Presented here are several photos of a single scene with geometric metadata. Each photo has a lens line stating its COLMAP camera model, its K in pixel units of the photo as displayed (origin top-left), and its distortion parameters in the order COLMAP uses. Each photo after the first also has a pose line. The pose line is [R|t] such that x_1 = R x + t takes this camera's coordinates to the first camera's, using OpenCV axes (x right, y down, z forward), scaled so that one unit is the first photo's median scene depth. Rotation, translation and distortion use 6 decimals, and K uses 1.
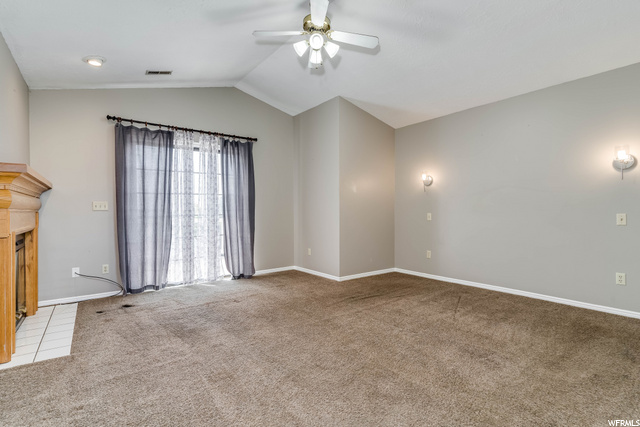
lens RADIAL K [[308.3, 0, 318.3], [0, 308.3, 213.0], [0, 0, 1]] dist [0.004242, 0.000421]
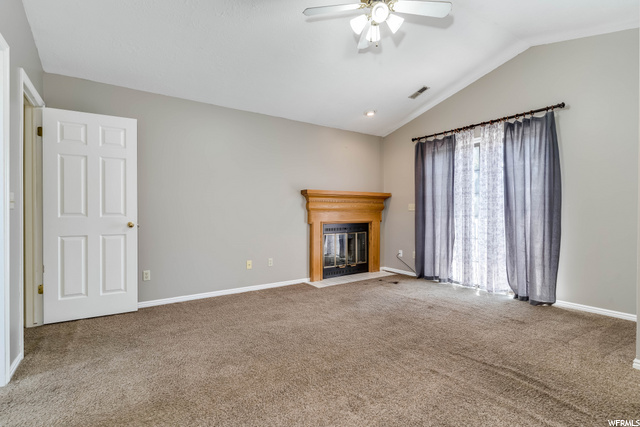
lens RADIAL K [[308.3, 0, 318.3], [0, 308.3, 213.0], [0, 0, 1]] dist [0.004242, 0.000421]
pose [[-0.049122, 0.012015, -0.998721, 0.592040], [0.001130, 0.999928, 0.011974, -0.013790], [0.998792, -0.000540, -0.049132, 0.598744]]
